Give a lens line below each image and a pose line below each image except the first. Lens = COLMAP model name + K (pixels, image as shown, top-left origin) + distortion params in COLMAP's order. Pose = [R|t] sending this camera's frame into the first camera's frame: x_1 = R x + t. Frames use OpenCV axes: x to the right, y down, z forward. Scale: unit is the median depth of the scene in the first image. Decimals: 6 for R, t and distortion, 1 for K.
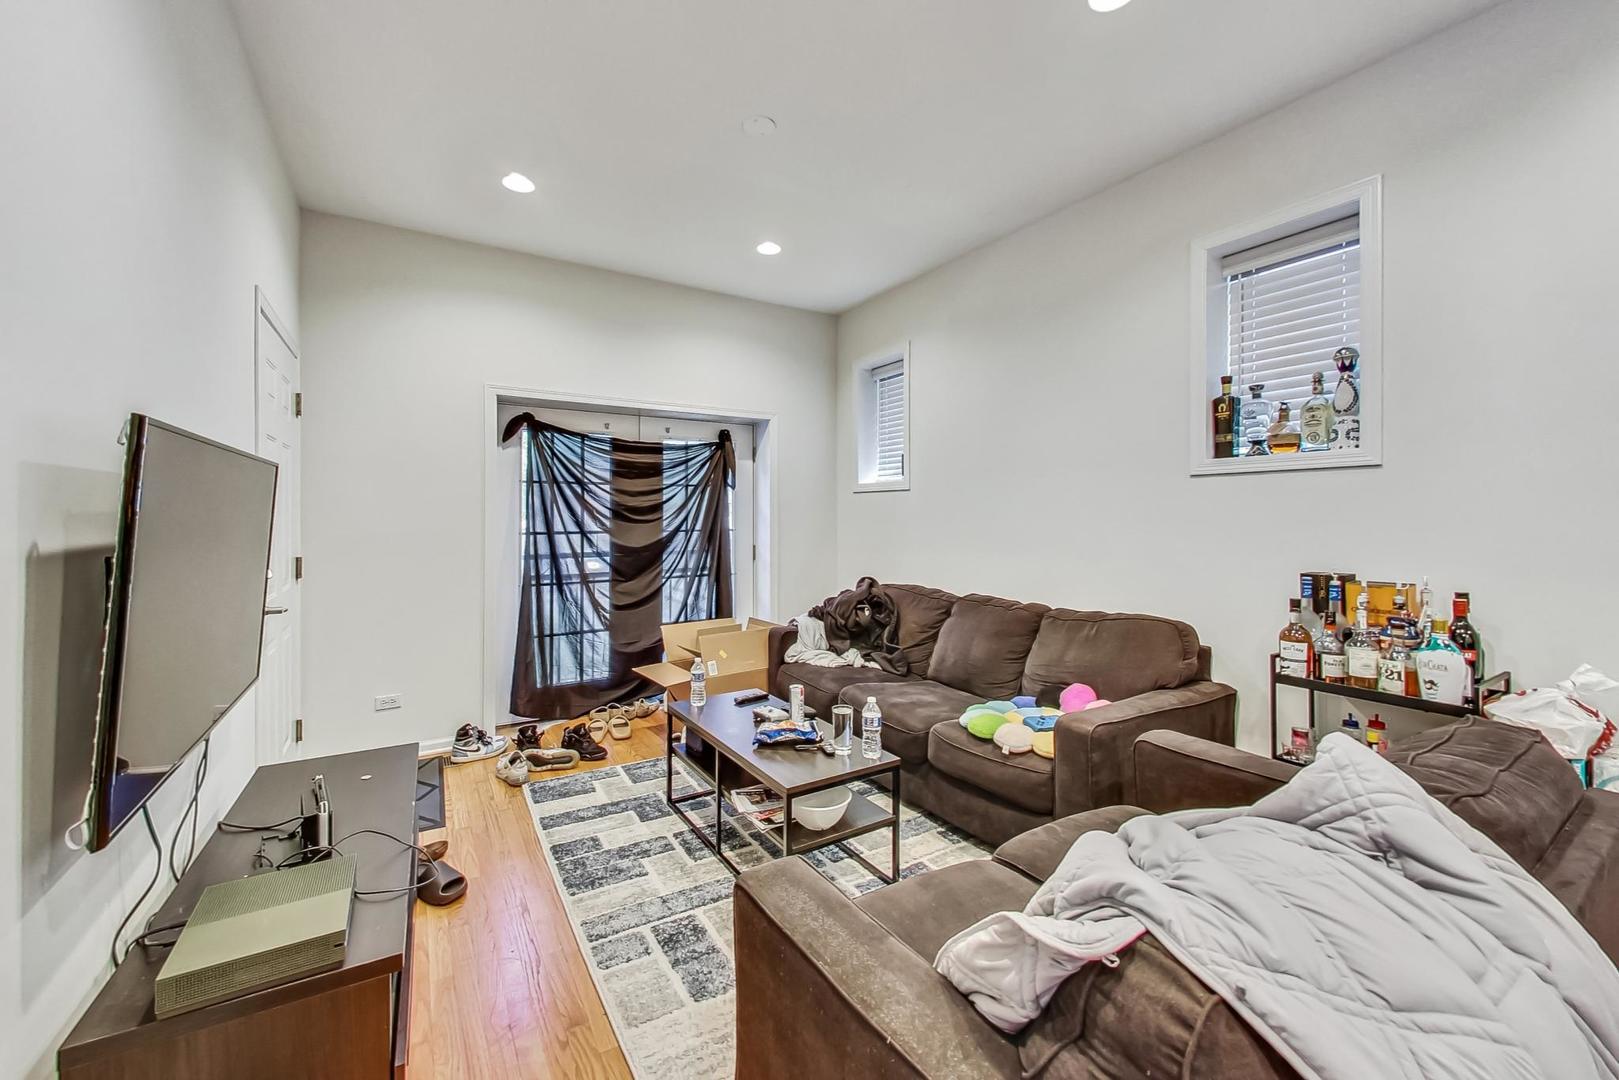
lens RADIAL K [[611.5, 0, 804.2], [0, 611.5, 510.0], [0, 0, 1]] dist [0.002320, -0.000157]
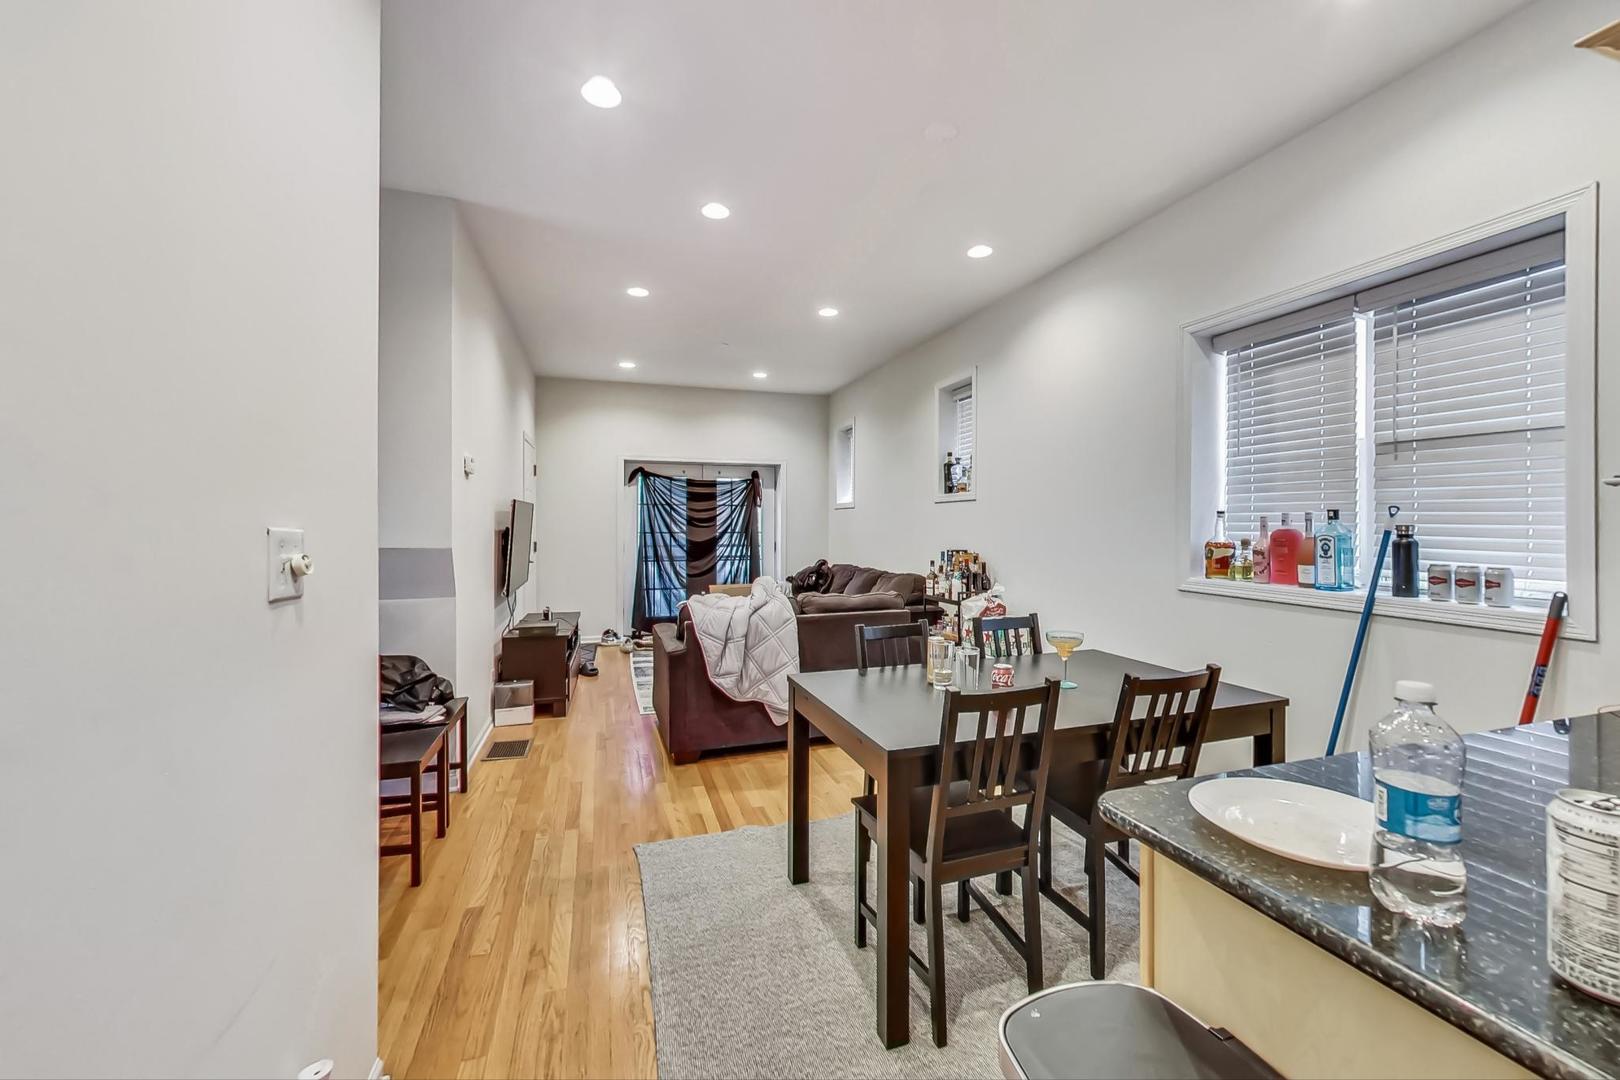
lens RADIAL K [[640.7, 0, 826.1], [0, 640.7, 518.7], [0, 0, 1]] dist [0.003216, 0.000079]
pose [[0.973586, -0.001771, -0.228315, 0.501007], [0.002367, 0.999994, 0.002334, -0.007657], [0.228310, -0.002813, 0.973584, -0.706871]]
